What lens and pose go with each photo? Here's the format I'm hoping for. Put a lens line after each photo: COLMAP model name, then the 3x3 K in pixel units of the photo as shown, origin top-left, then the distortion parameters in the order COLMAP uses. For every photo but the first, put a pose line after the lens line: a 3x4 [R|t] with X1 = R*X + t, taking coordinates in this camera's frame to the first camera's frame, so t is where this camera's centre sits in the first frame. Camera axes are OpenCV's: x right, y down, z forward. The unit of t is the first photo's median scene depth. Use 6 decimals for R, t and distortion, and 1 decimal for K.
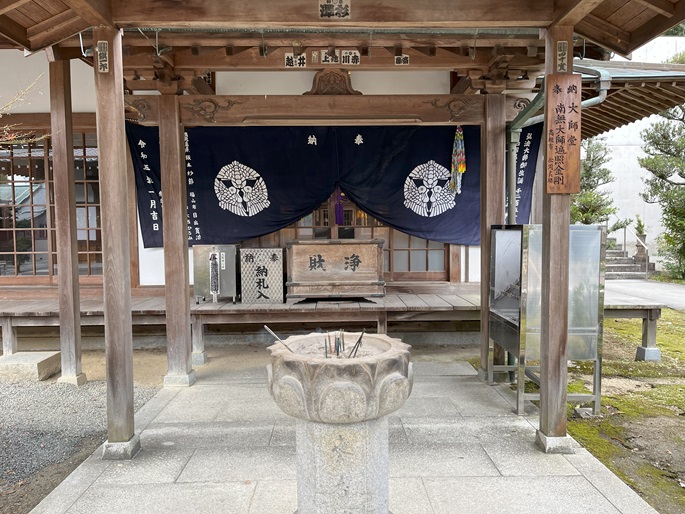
lens RADIAL K [[526.6, 0, 342.5], [0, 526.6, 257.0], [0, 0, 1]] dist [0.090979, -0.139872]
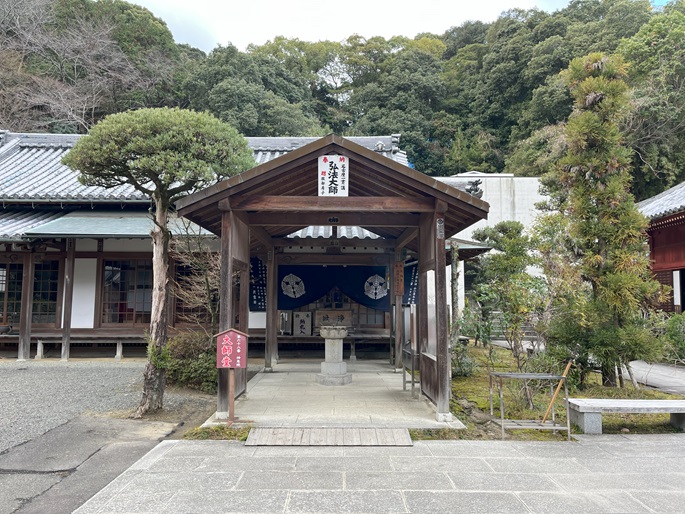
lens RADIAL K [[526.6, 0, 342.5], [0, 526.6, 257.0], [0, 0, 1]] dist [0.090979, -0.139872]
pose [[0.999897, 0.012008, -0.007809, 0.039988], [-0.012995, 0.989786, -0.141965, 0.072754], [0.006024, 0.142052, 0.989841, -1.358257]]
